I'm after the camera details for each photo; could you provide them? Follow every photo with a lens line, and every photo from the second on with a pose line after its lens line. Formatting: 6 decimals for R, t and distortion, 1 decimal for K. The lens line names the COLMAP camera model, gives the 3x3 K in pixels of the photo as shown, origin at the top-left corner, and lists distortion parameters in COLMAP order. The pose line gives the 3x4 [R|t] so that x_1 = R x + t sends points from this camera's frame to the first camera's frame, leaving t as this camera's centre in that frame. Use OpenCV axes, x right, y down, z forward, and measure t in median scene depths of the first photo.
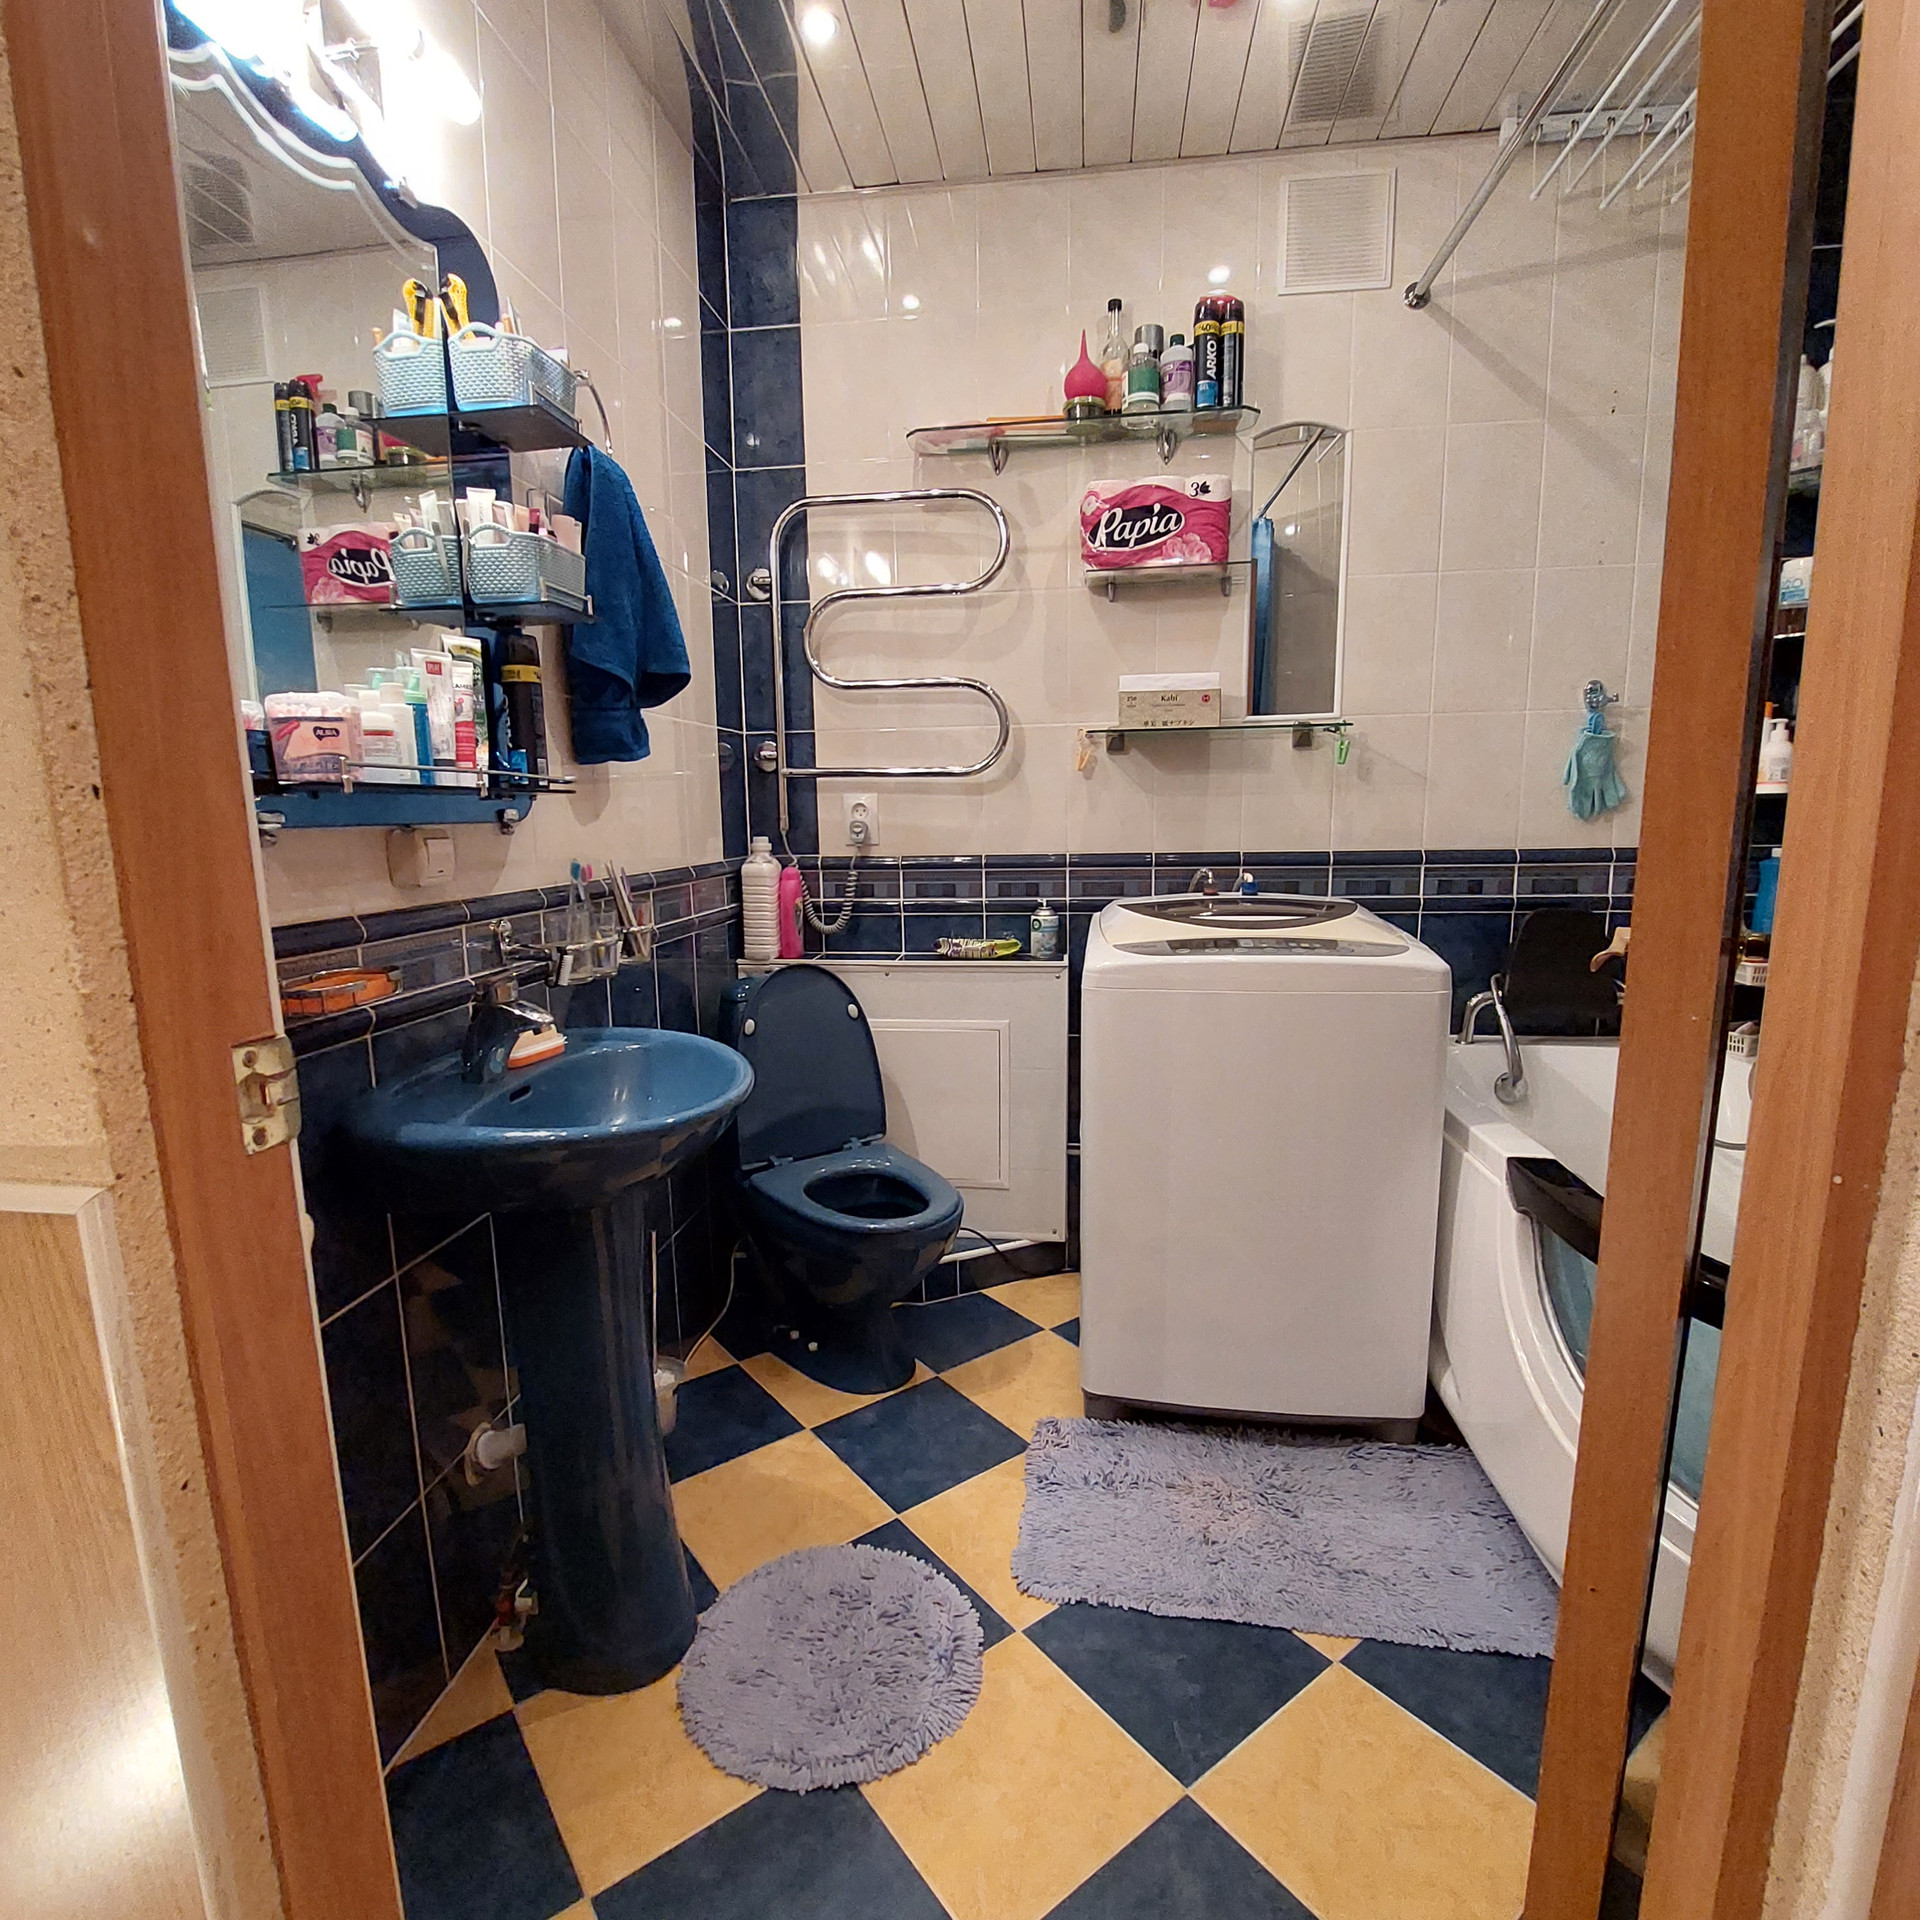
lens RADIAL K [[1026.6, 0, 943.2], [0, 1026.6, 987.8], [0, 0, 1]] dist [-0.014680, -0.002512]
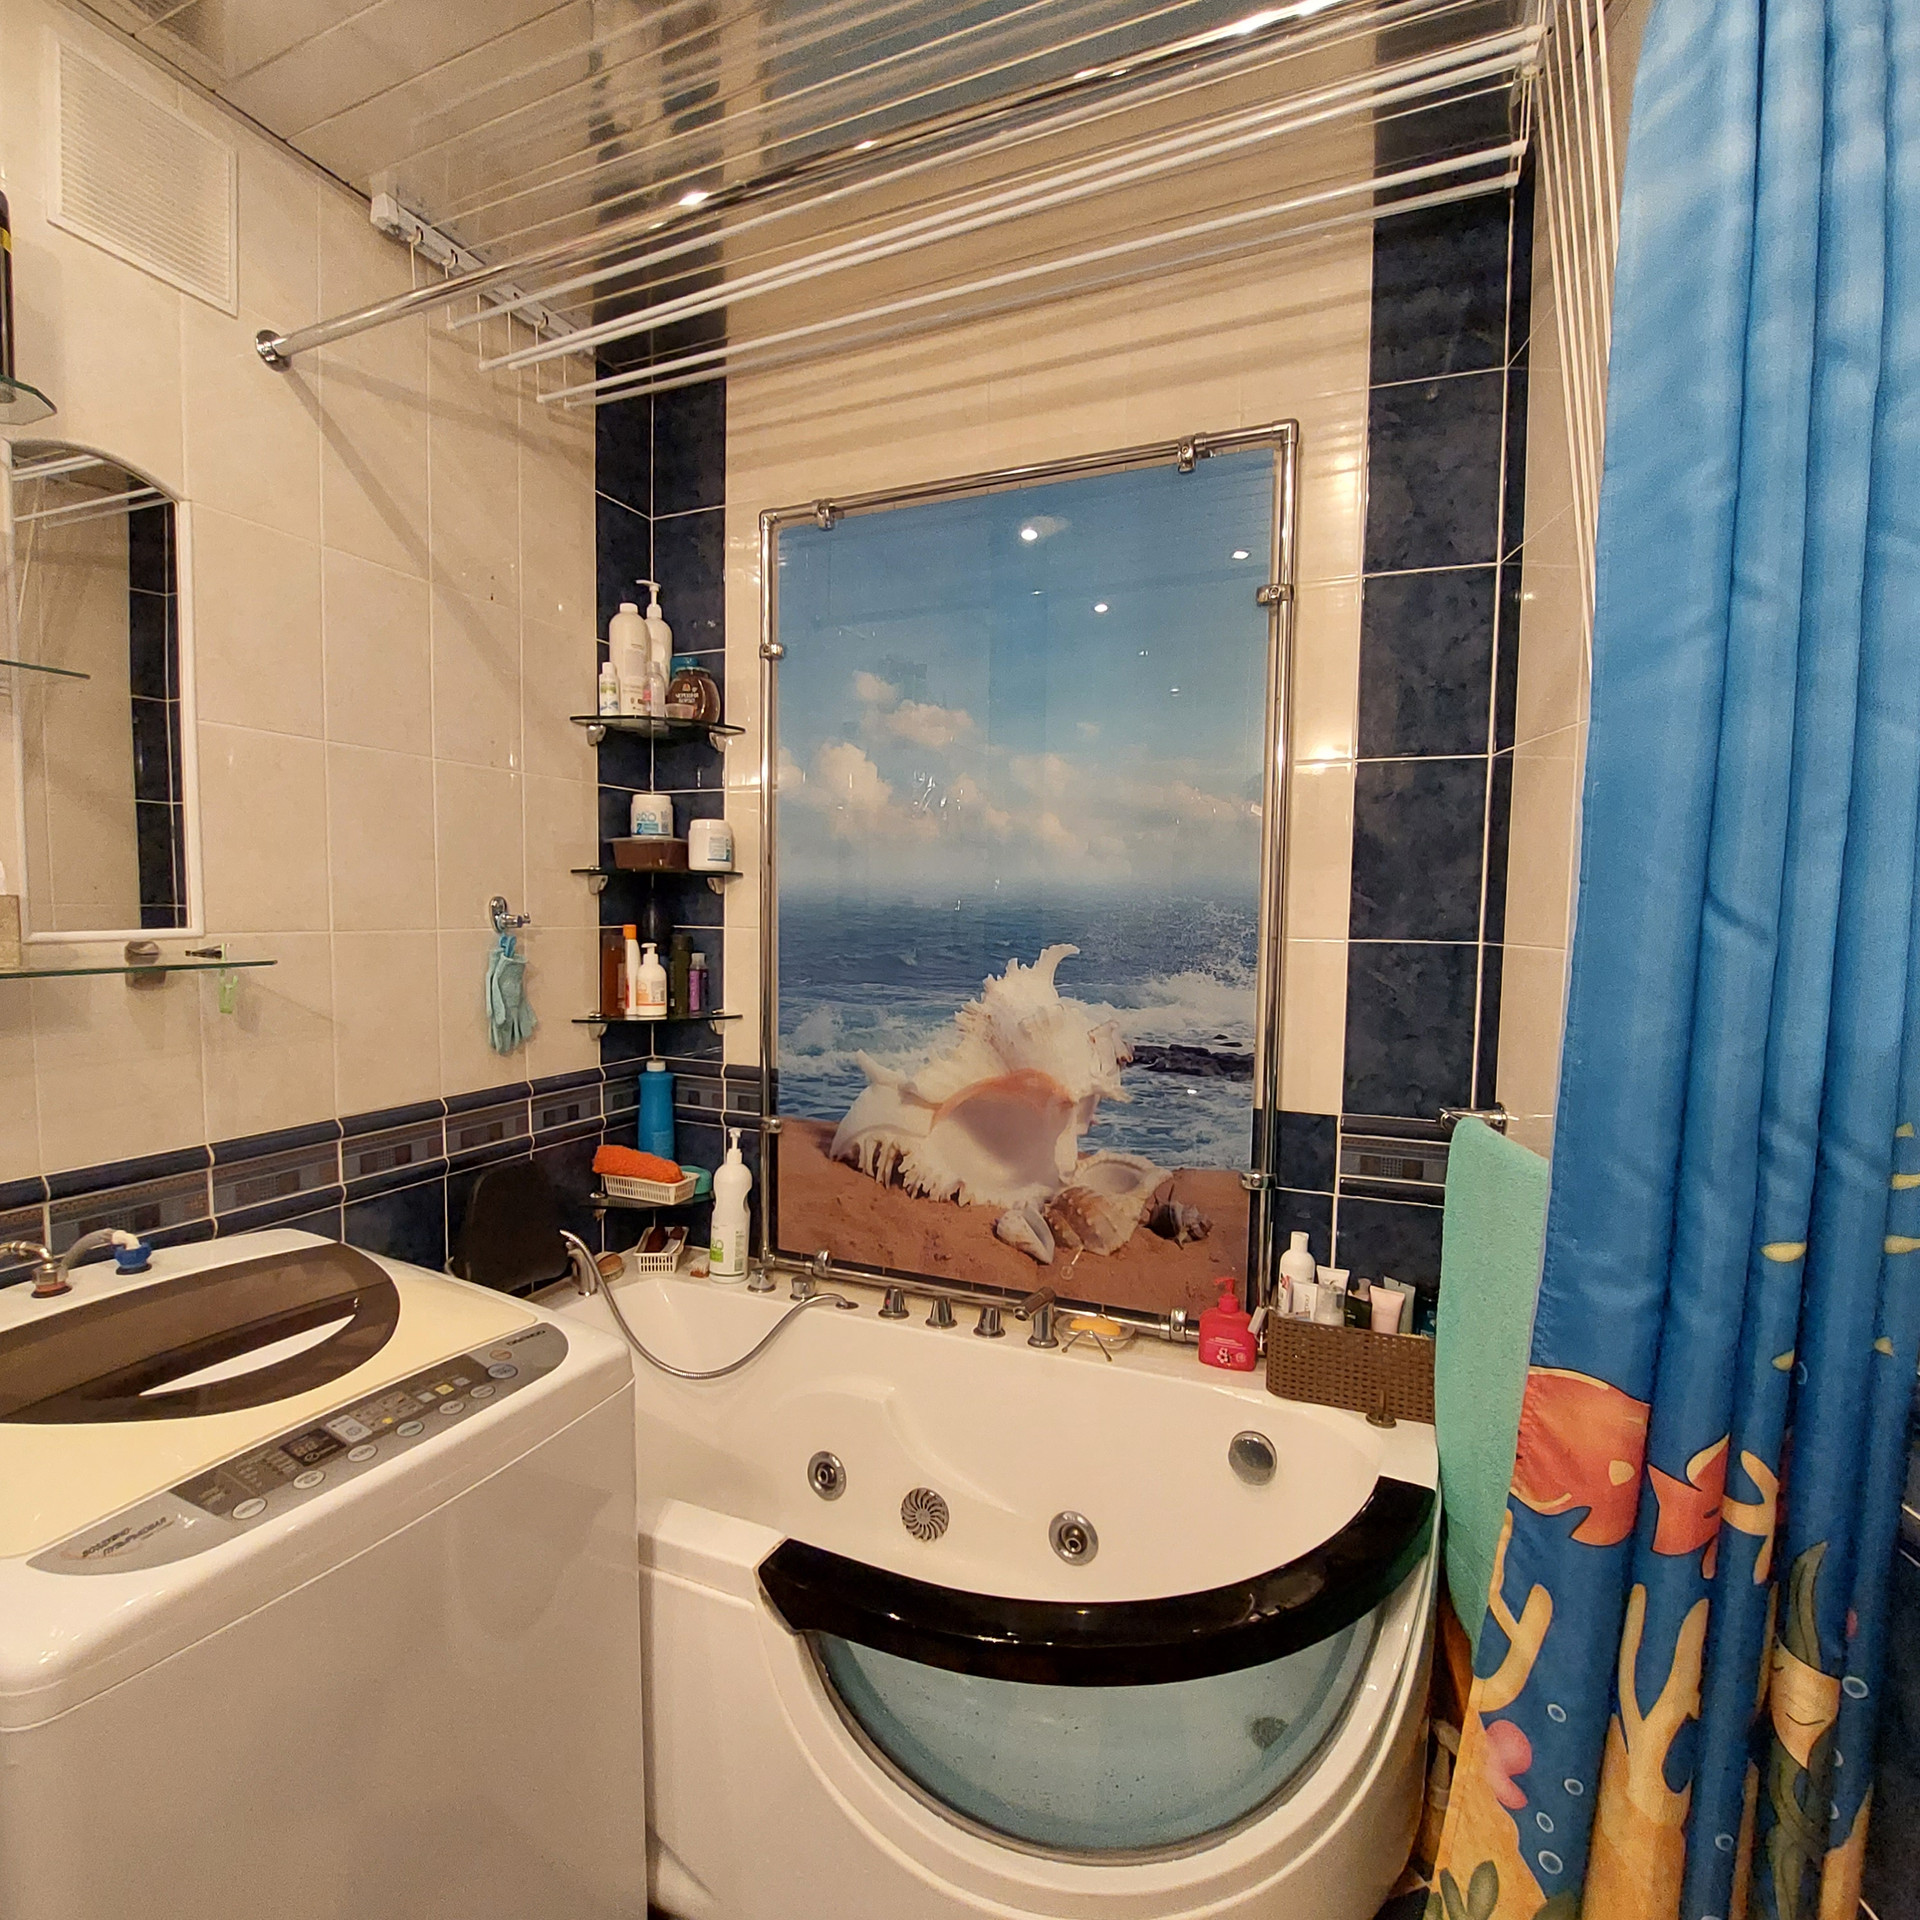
lens RADIAL K [[1026.6, 0, 941.1], [0, 1026.6, 977.3], [0, 0, 1]] dist [-0.014680, -0.002512]
pose [[0.277585, -0.043276, 0.959726, -0.094429], [0.143660, 0.989622, 0.003073, -0.186084], [-0.949899, 0.137021, 0.280921, 0.417593]]
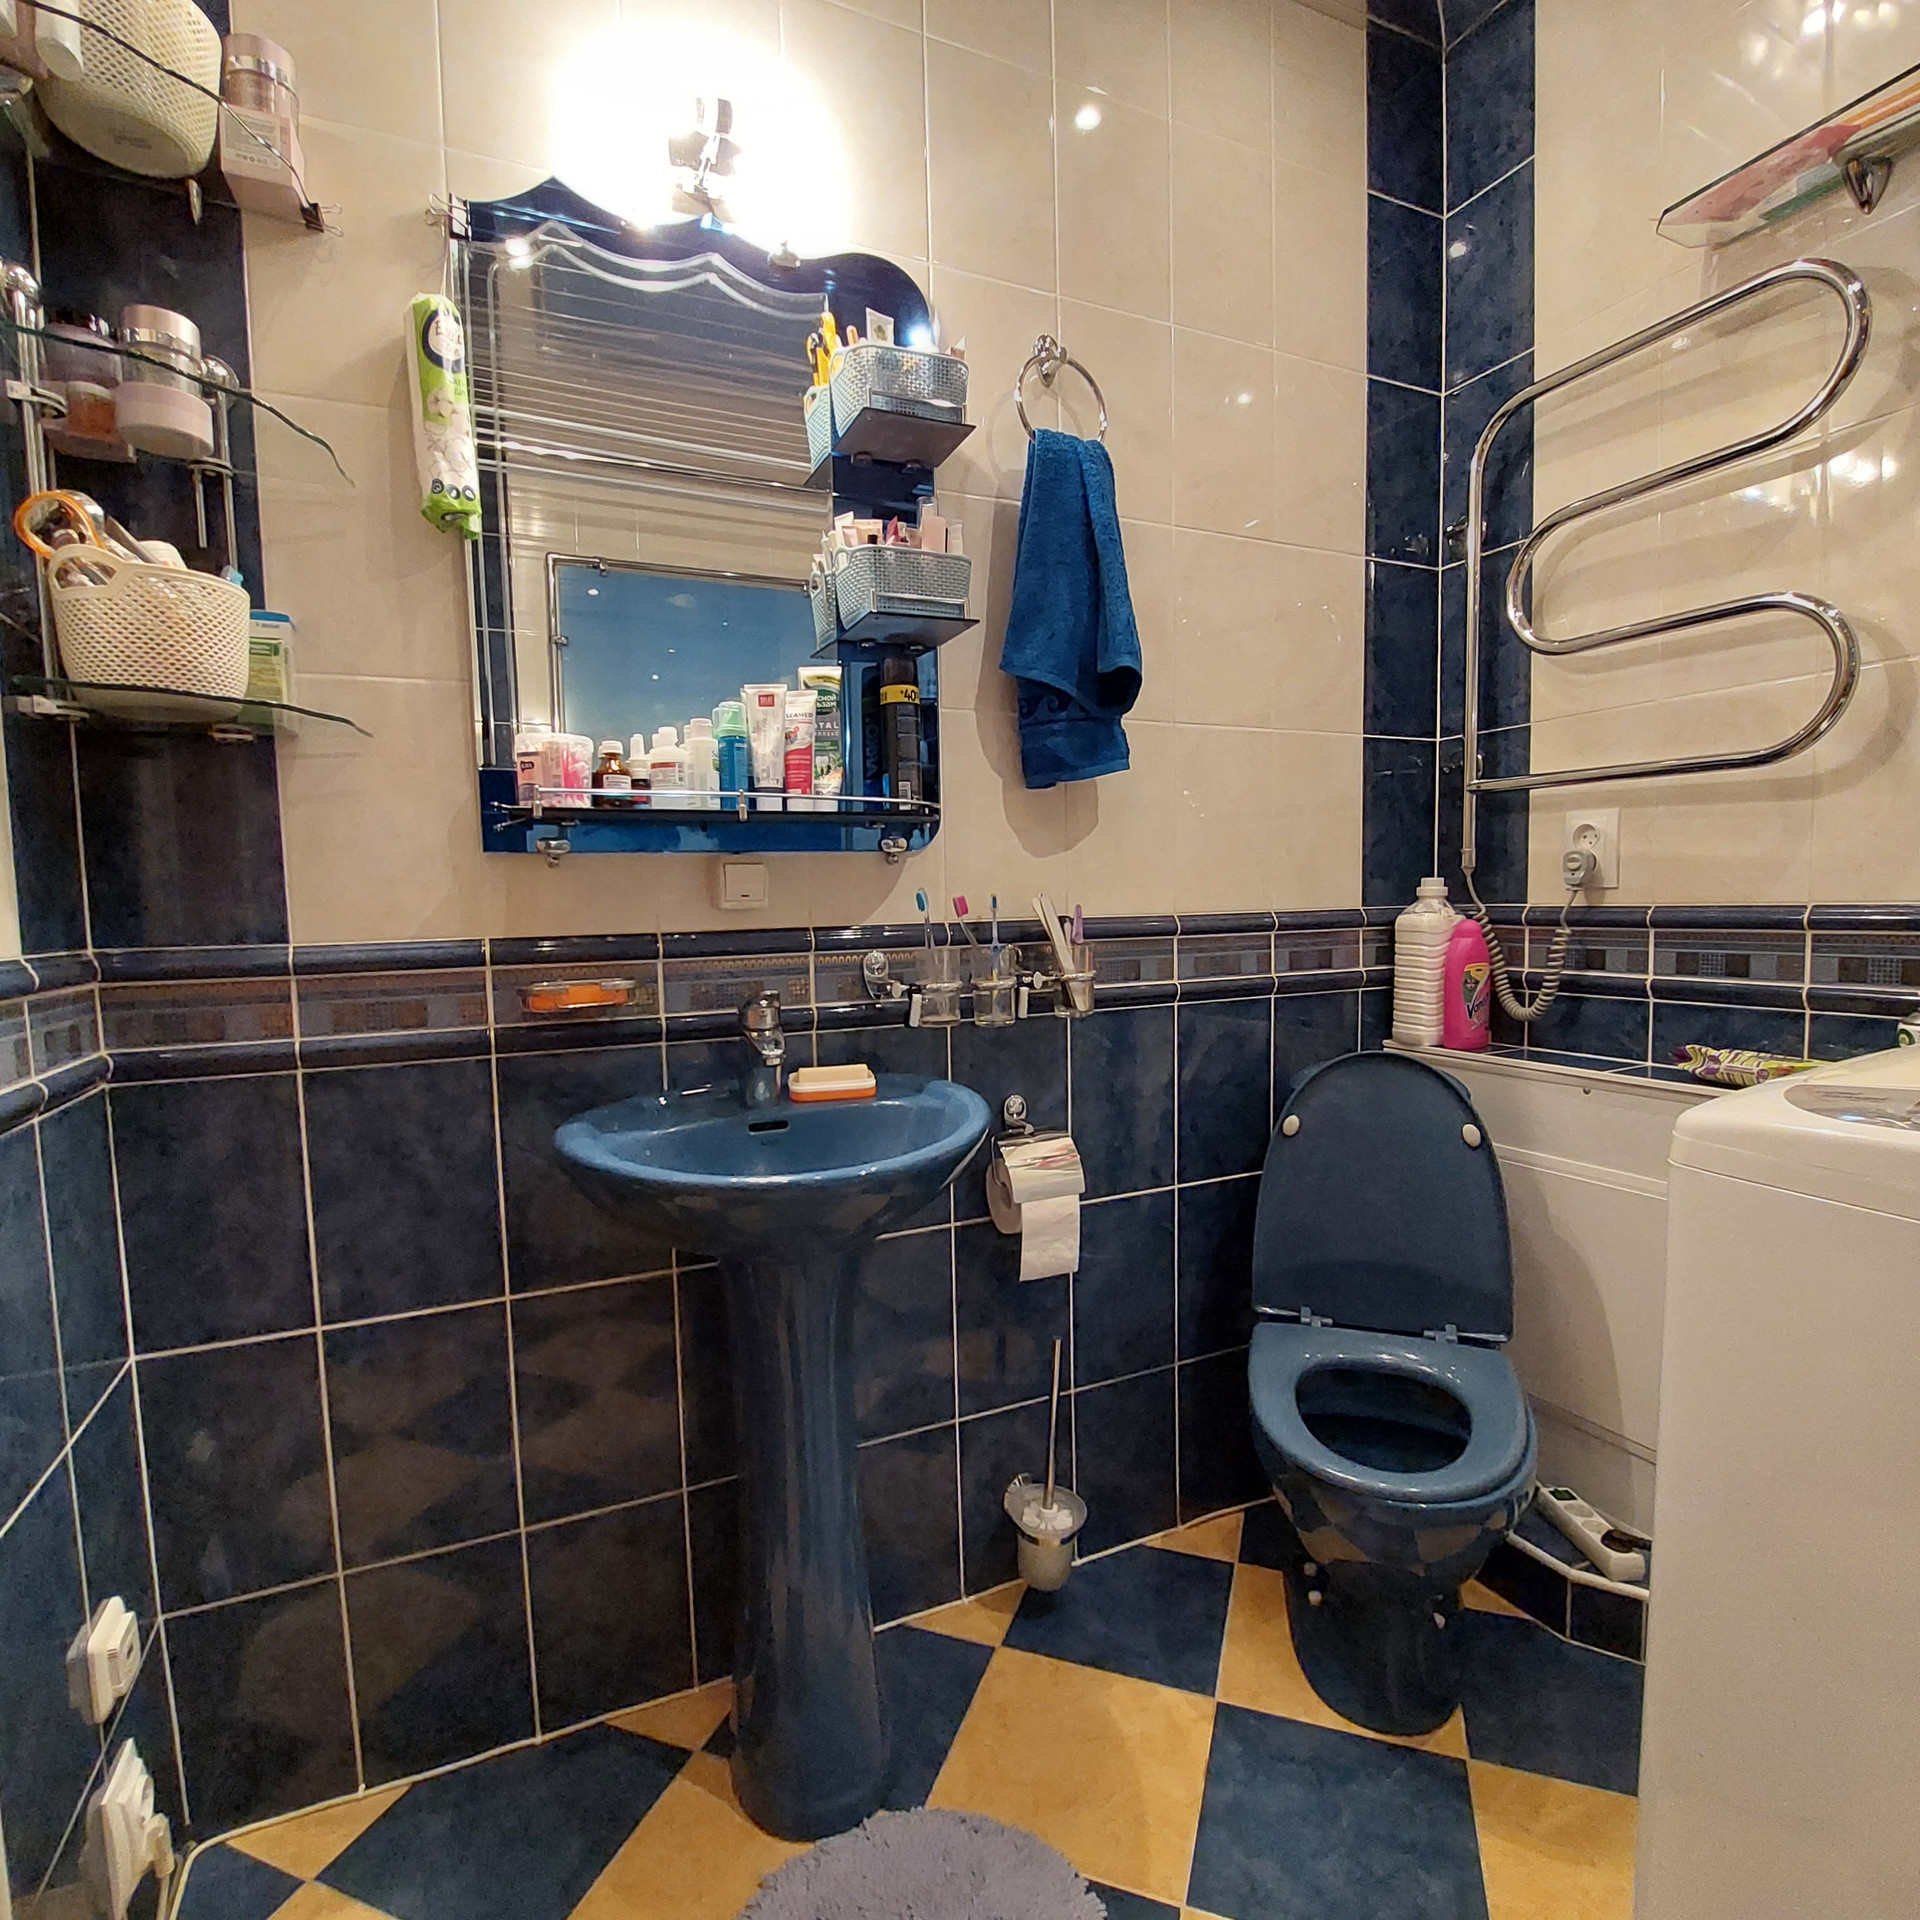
lens RADIAL K [[1026.6, 0, 933.1], [0, 1026.6, 985.6], [0, 0, 1]] dist [-0.014680, -0.002512]
pose [[0.532263, 0.072583, -0.843462, 0.282710], [-0.129762, 0.991539, 0.003440, -0.030619], [0.836575, 0.107618, 0.537178, 0.357547]]
